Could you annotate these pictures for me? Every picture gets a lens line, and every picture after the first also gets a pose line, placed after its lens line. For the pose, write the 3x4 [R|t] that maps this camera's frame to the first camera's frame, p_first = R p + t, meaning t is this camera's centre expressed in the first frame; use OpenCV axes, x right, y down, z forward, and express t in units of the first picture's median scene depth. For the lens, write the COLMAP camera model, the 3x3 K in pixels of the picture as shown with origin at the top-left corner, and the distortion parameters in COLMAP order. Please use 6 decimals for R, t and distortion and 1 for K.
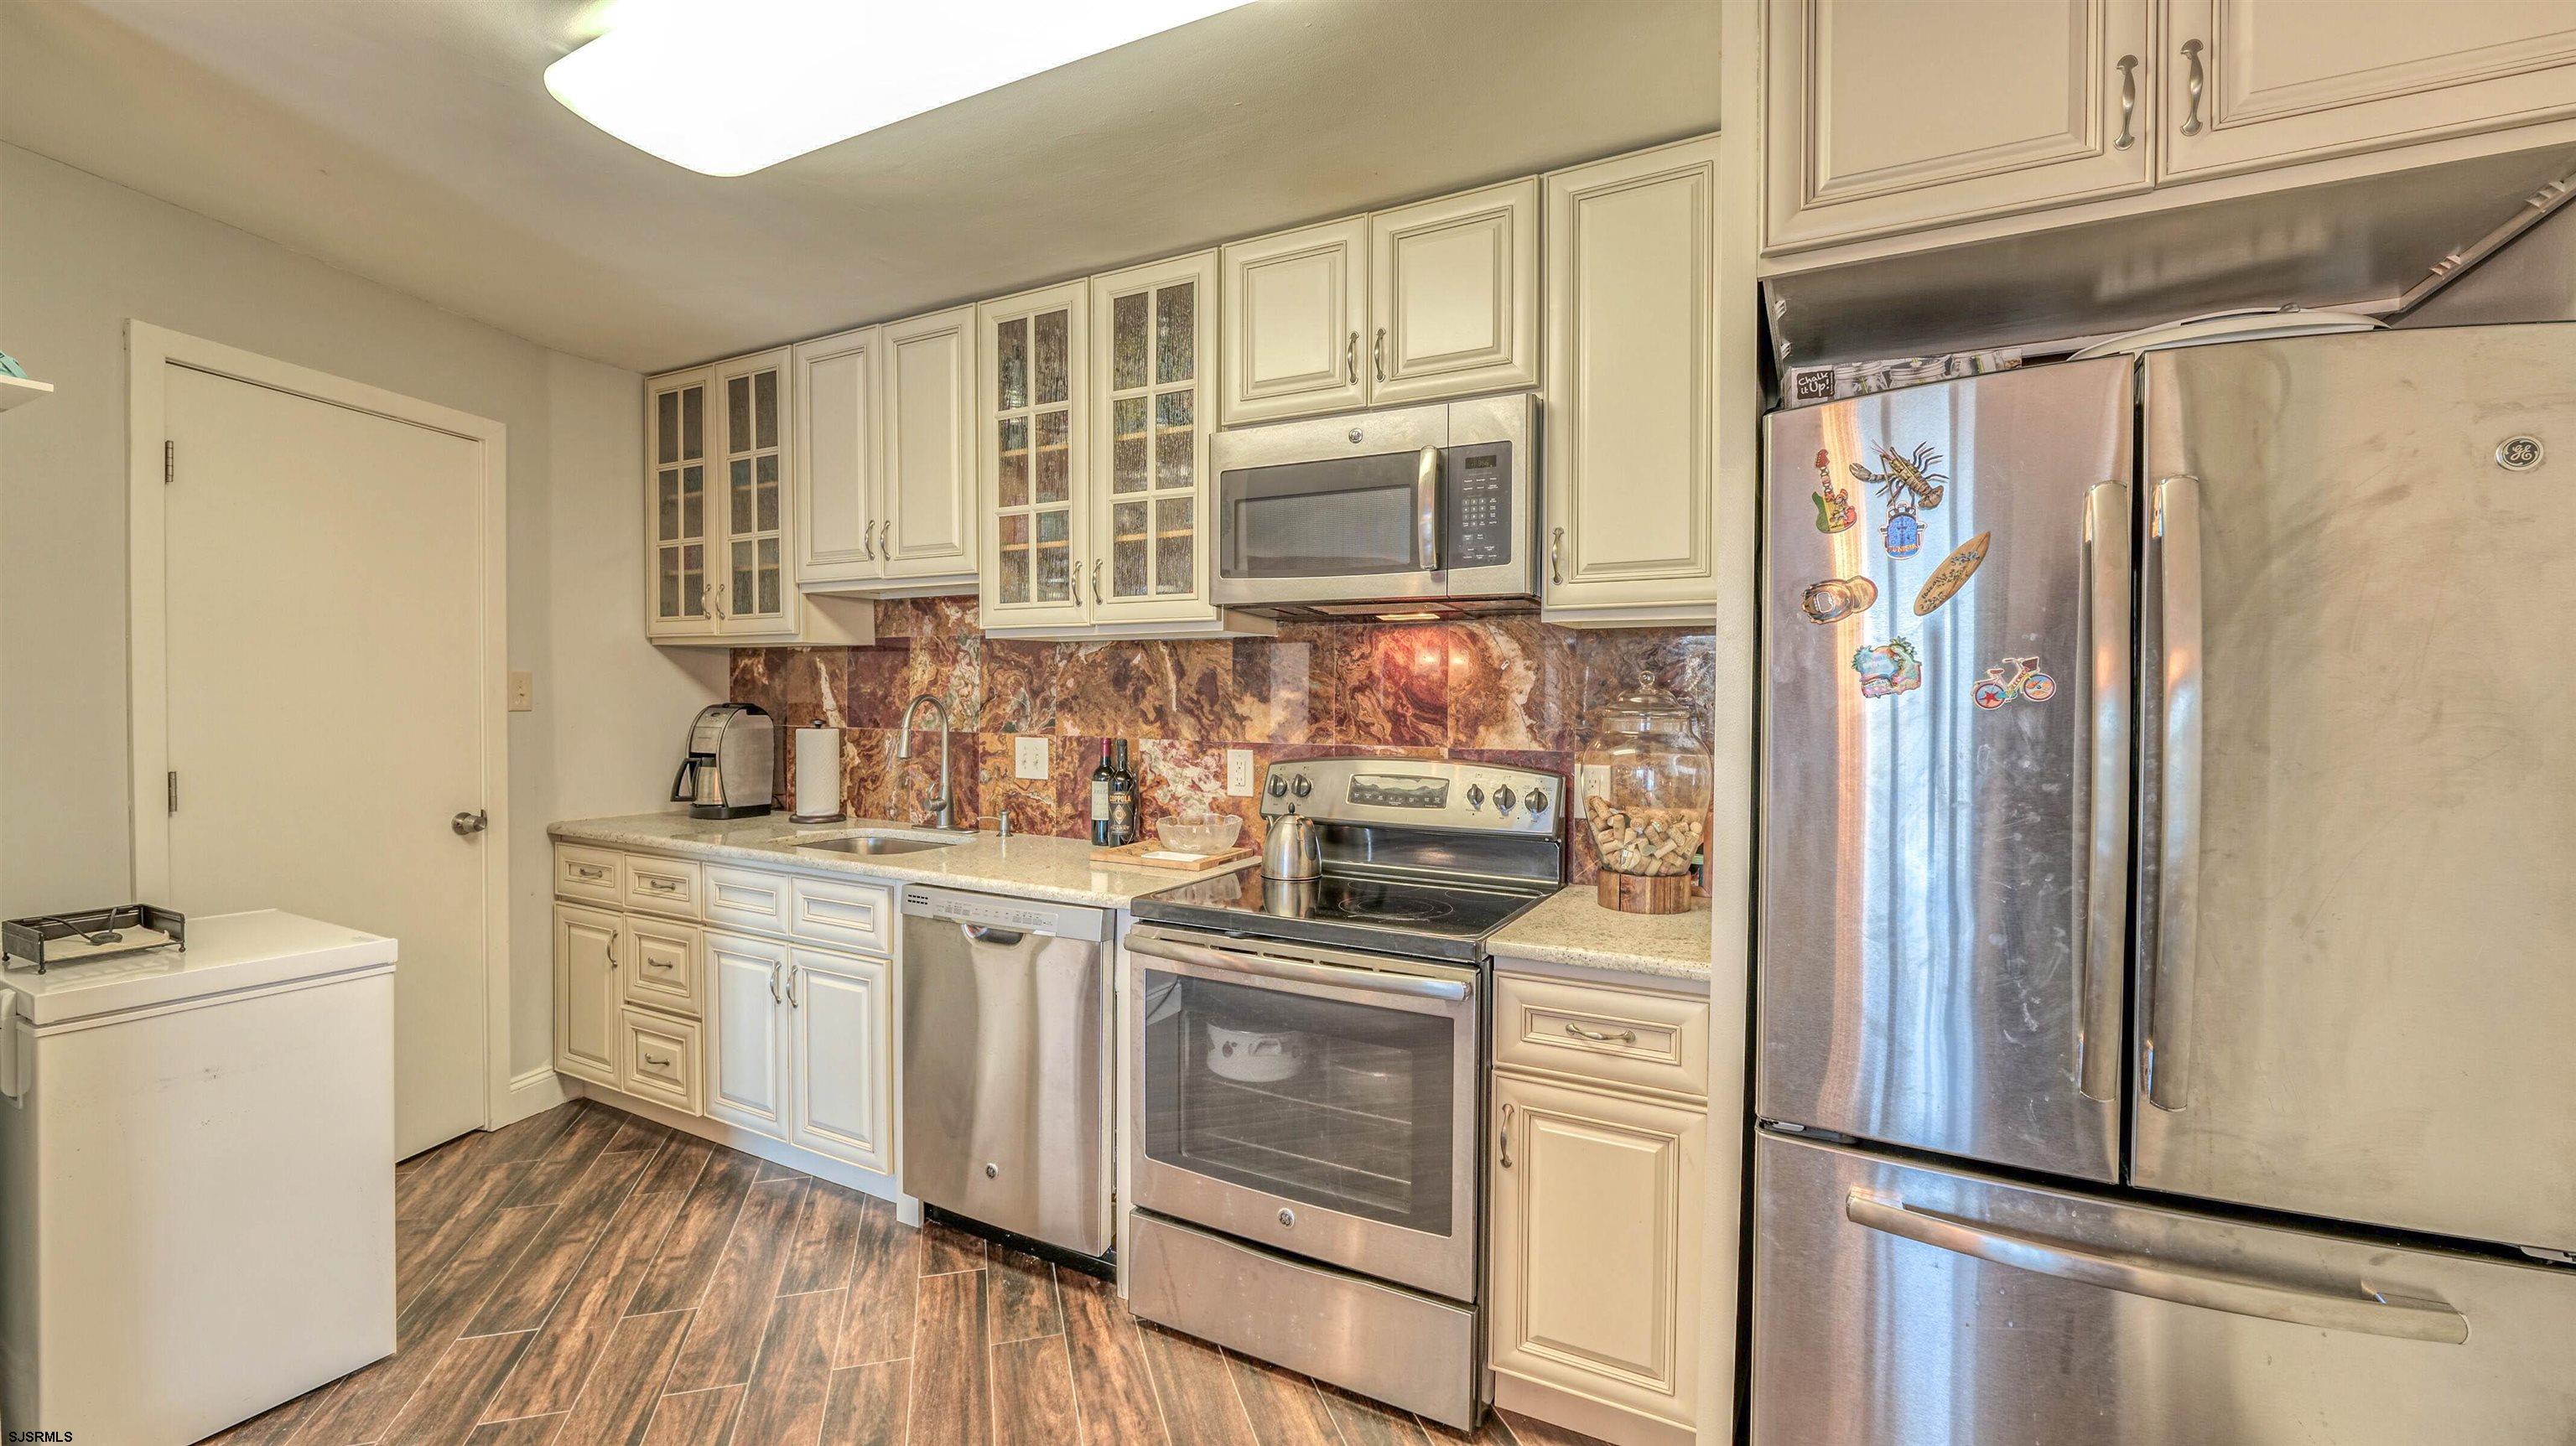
lens RADIAL K [[1045.8, 0, 1274.4], [0, 1045.8, 716.7], [0, 0, 1]] dist [-0.014282, 0.001247]
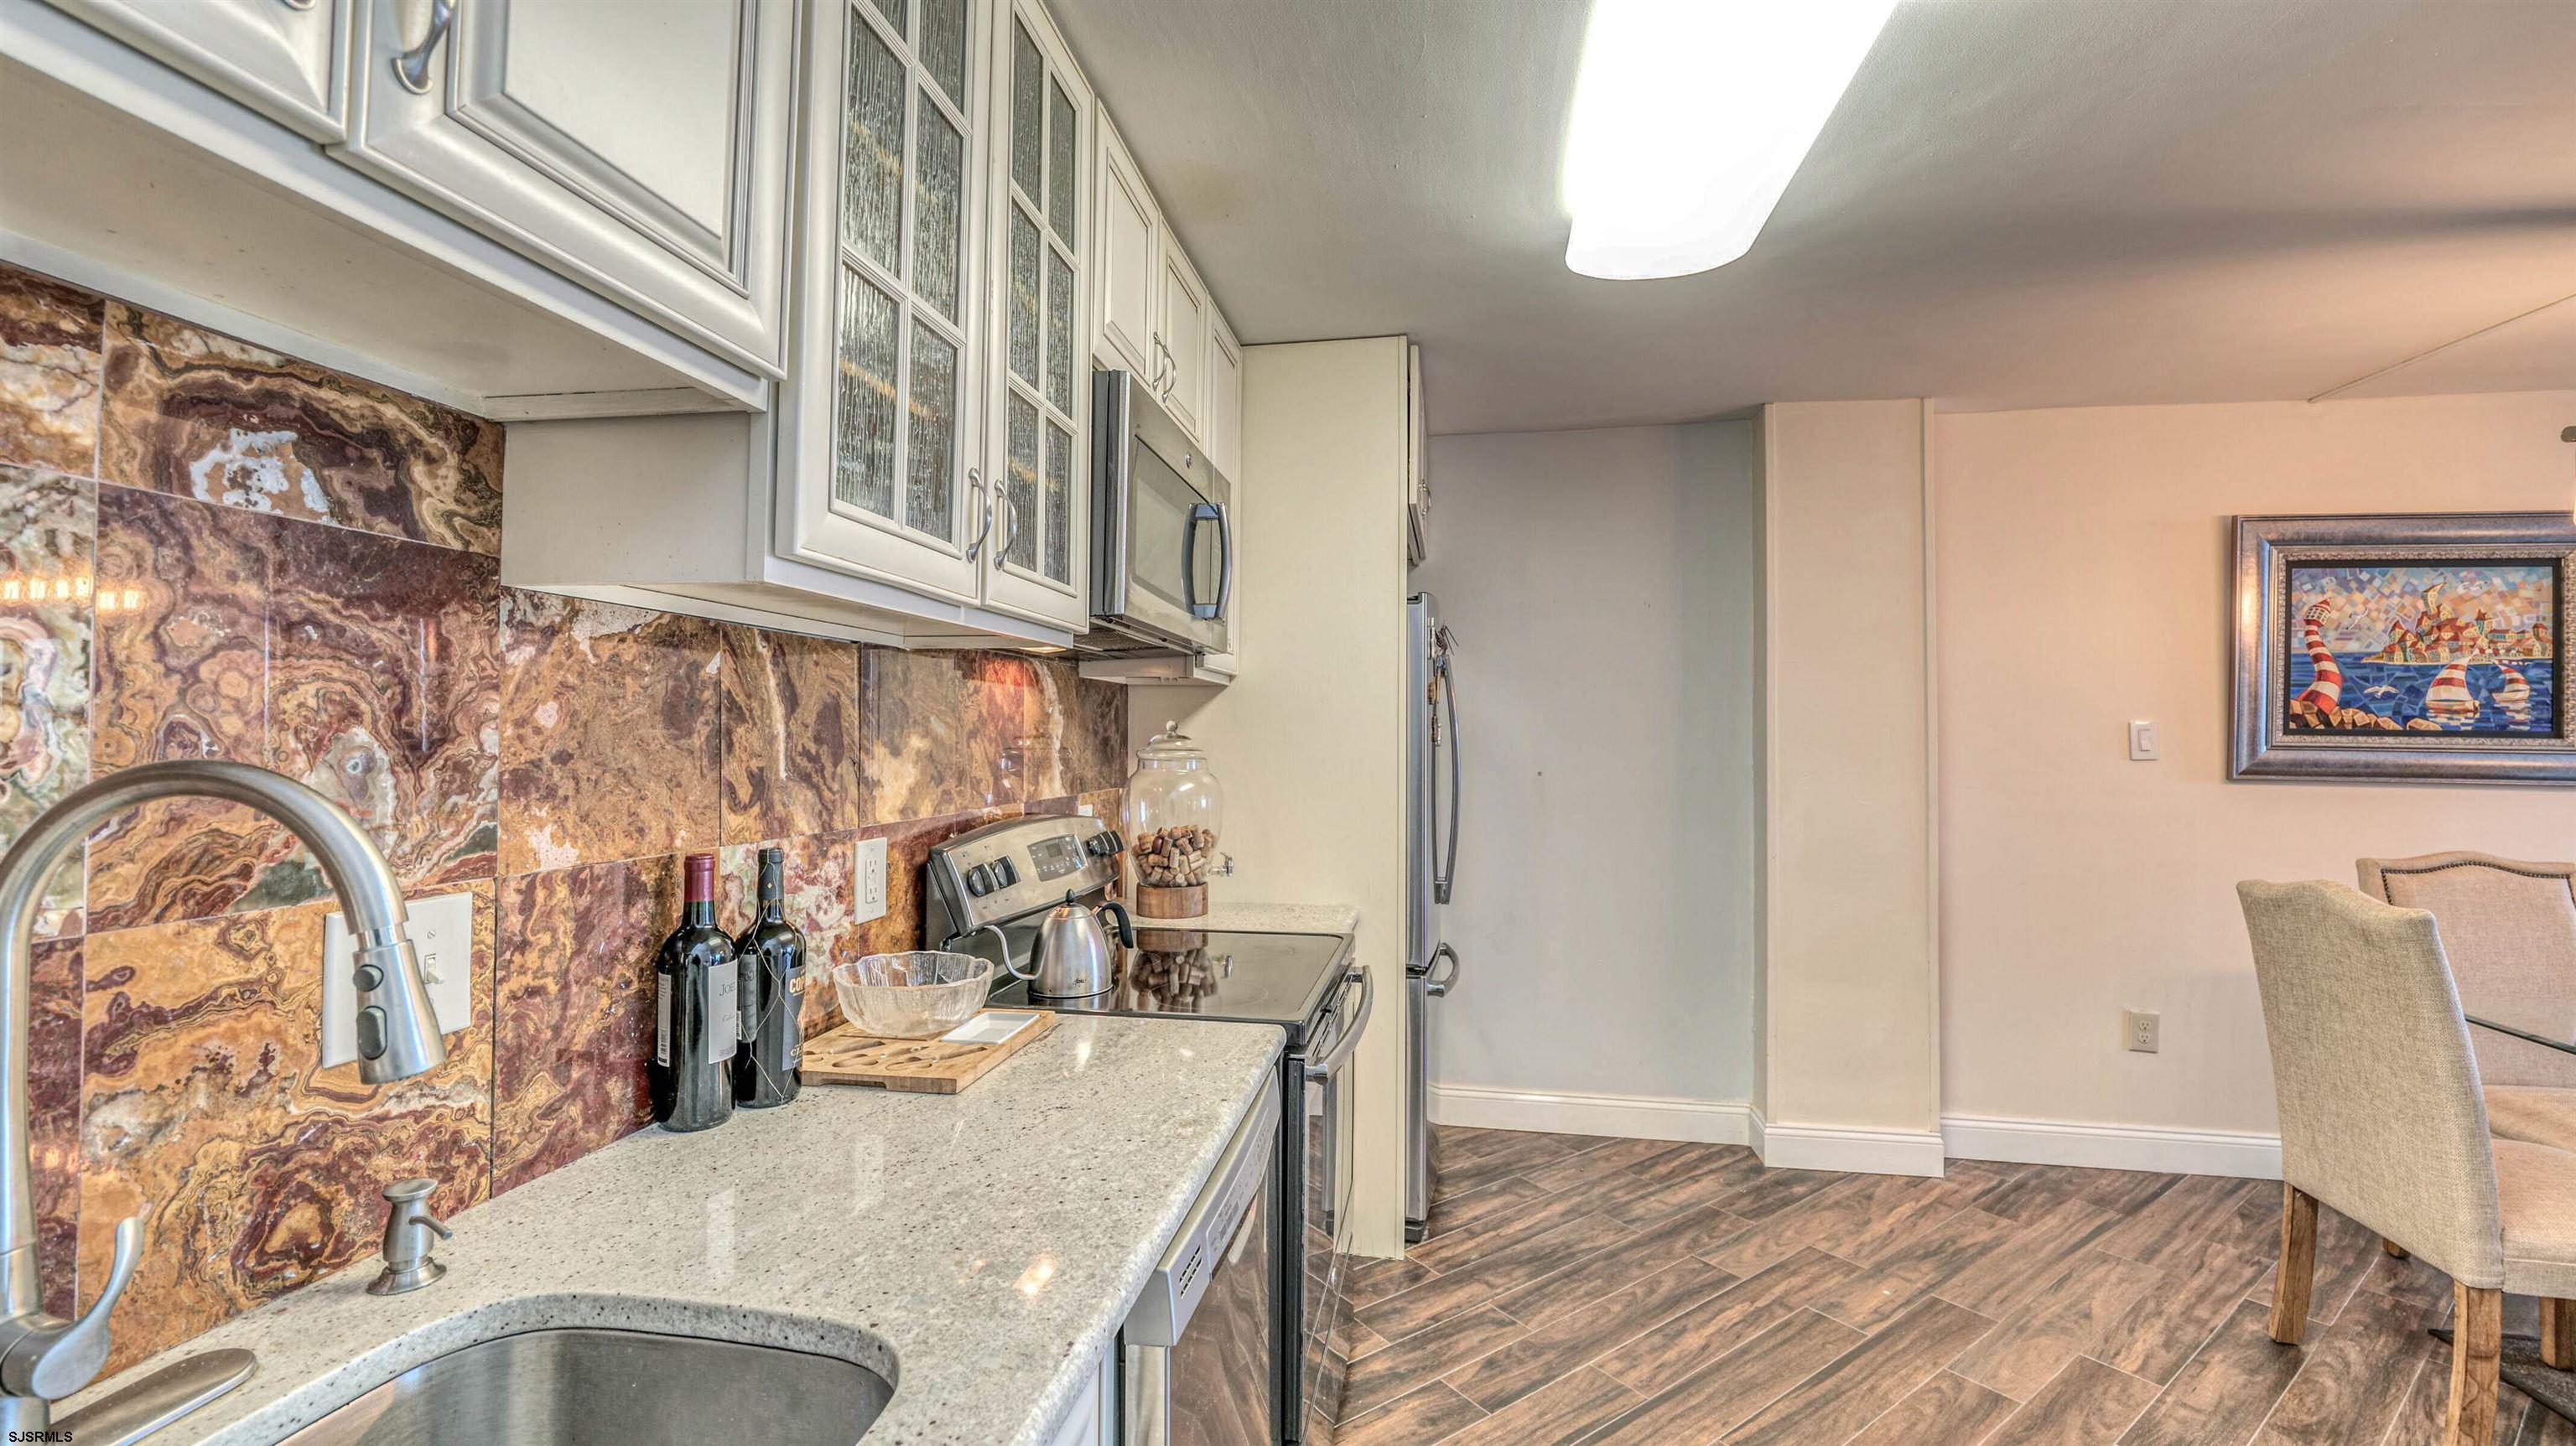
lens RADIAL K [[1045.8, 0, 1274.7], [0, 1045.8, 717.5], [0, 0, 1]] dist [-0.014282, 0.001247]
pose [[-0.311798, 0.011432, 0.950080, -0.650701], [0.015086, 0.999861, -0.007080, -0.028046], [-0.950029, 0.012125, -0.311927, 0.971399]]
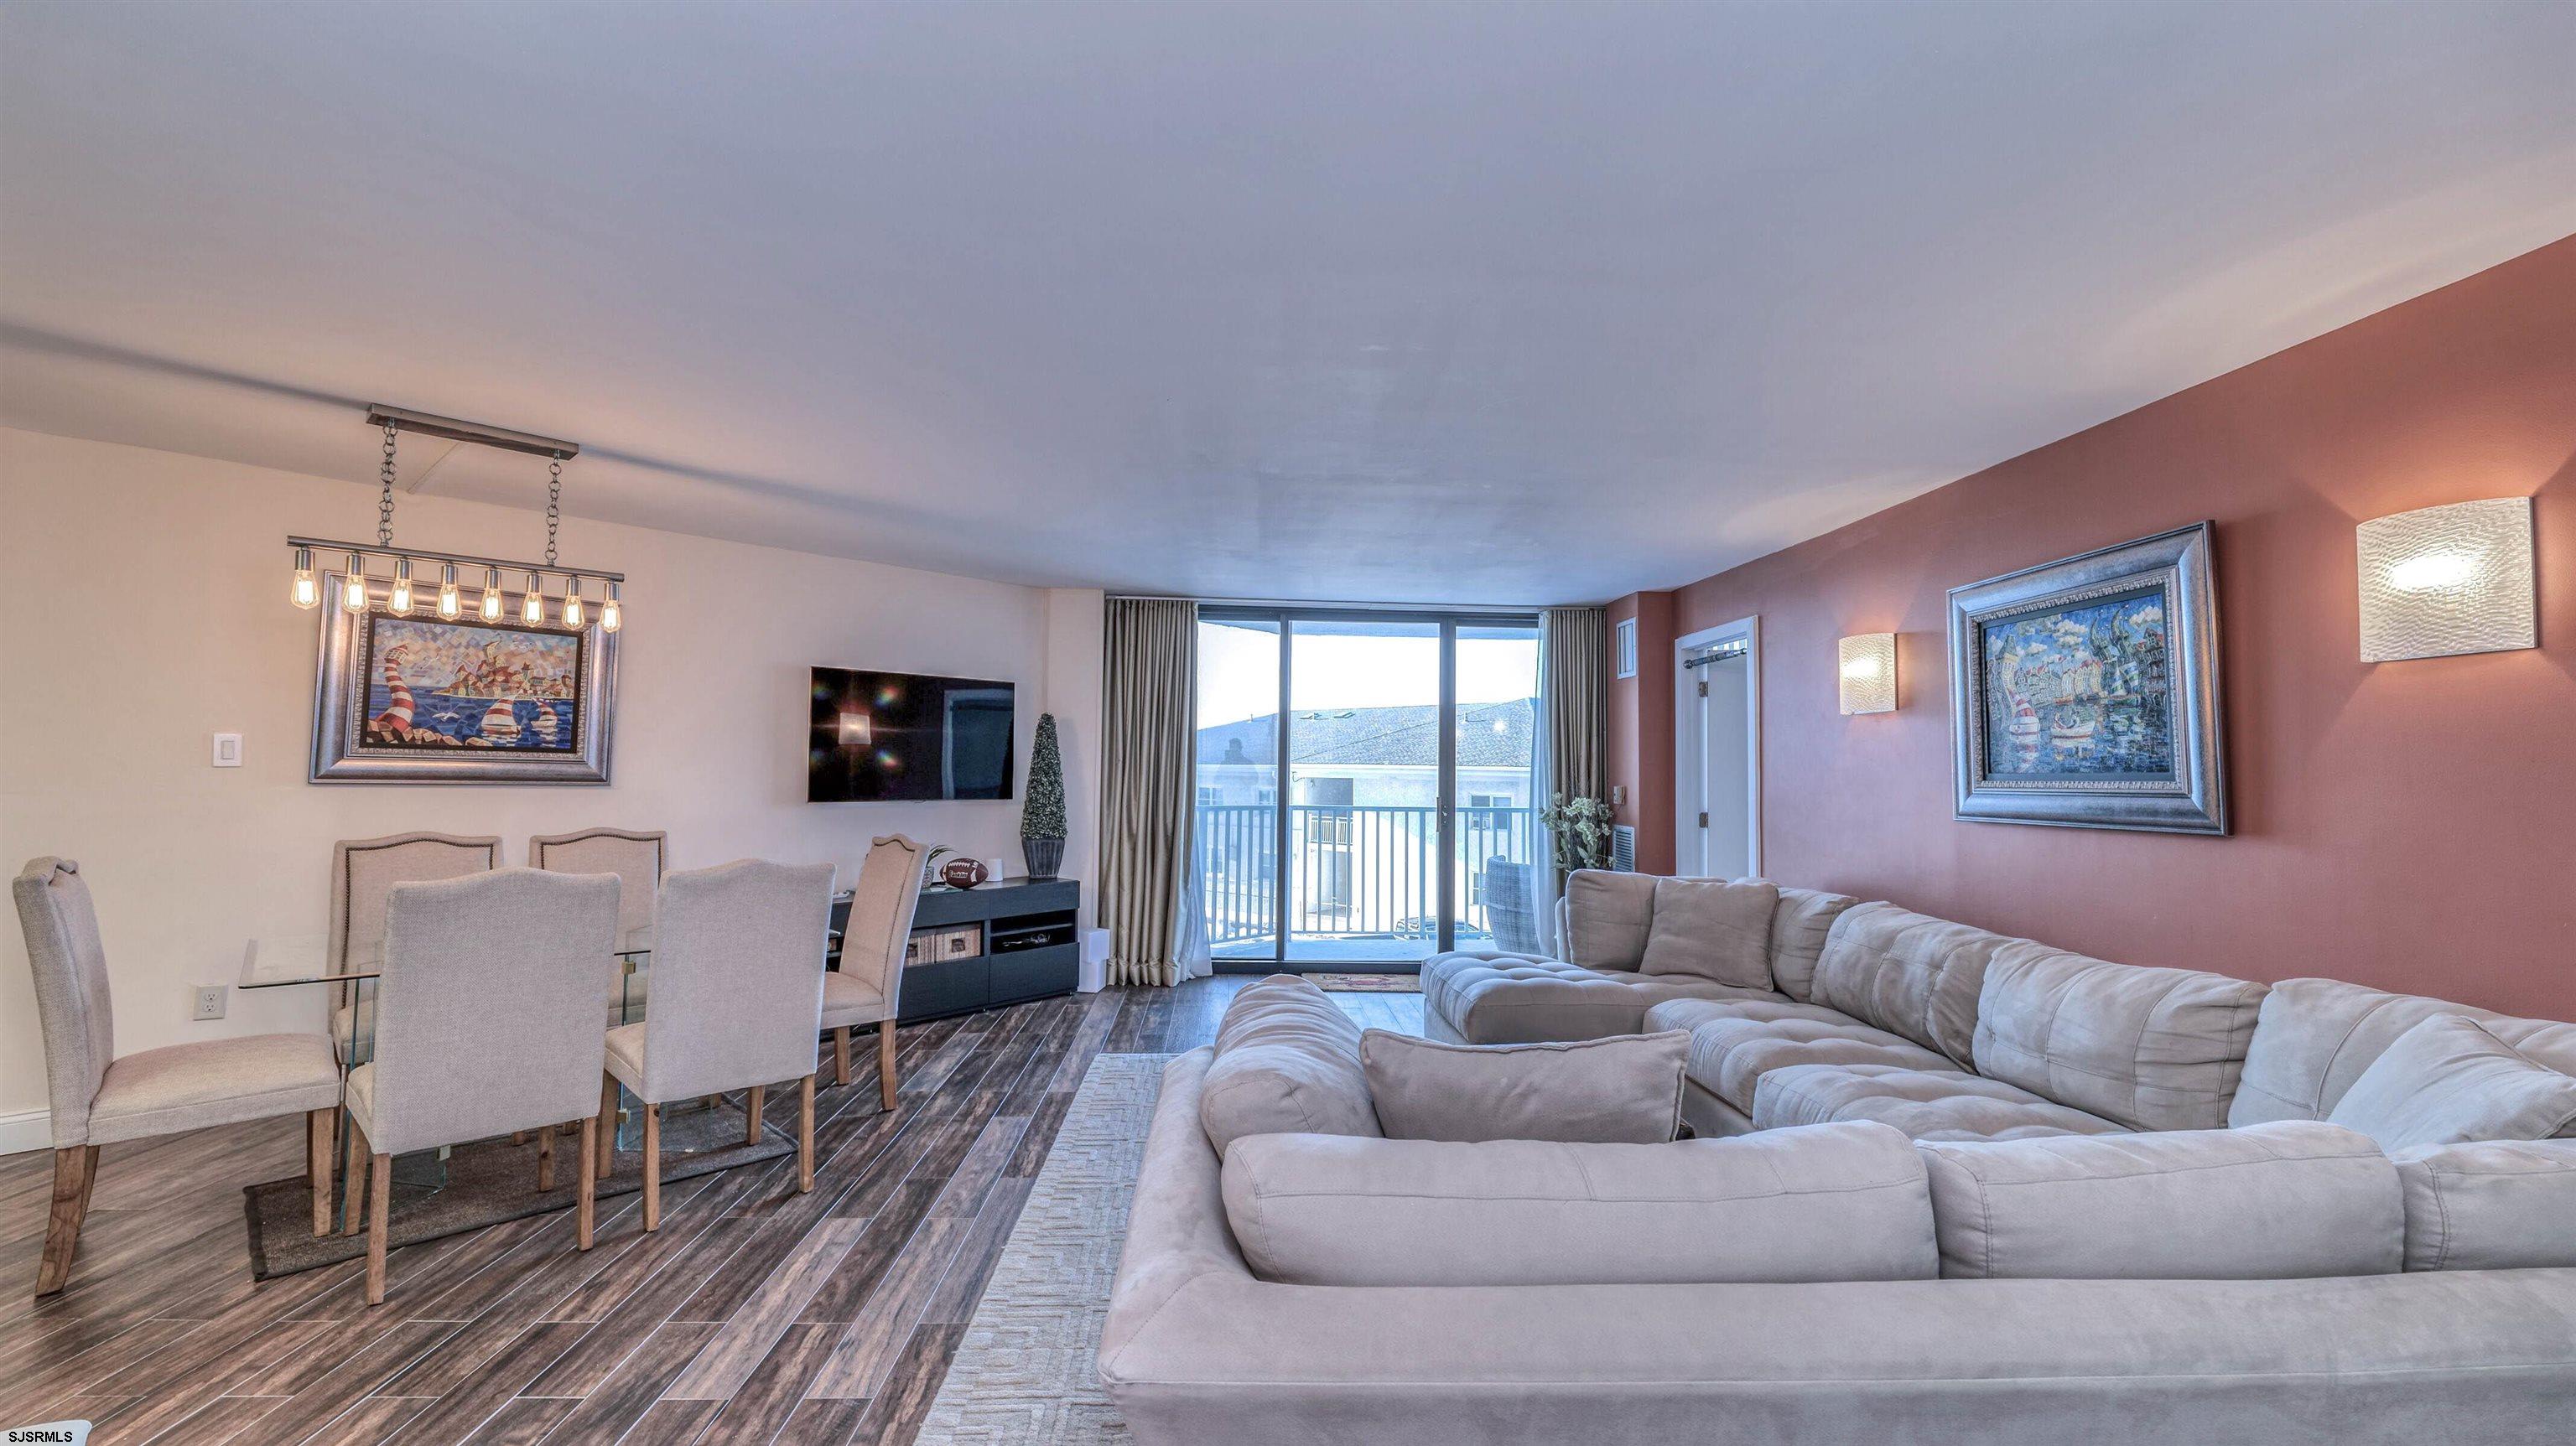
lens RADIAL K [[1045.8, 0, 1275.5], [0, 1045.8, 712.4], [0, 0, 1]] dist [-0.014282, 0.001247]
pose [[-0.968305, -0.003664, 0.249743, -1.517016], [-0.011593, 0.999474, -0.030287, -0.020373], [-0.249501, -0.032223, -0.967838, 0.649019]]
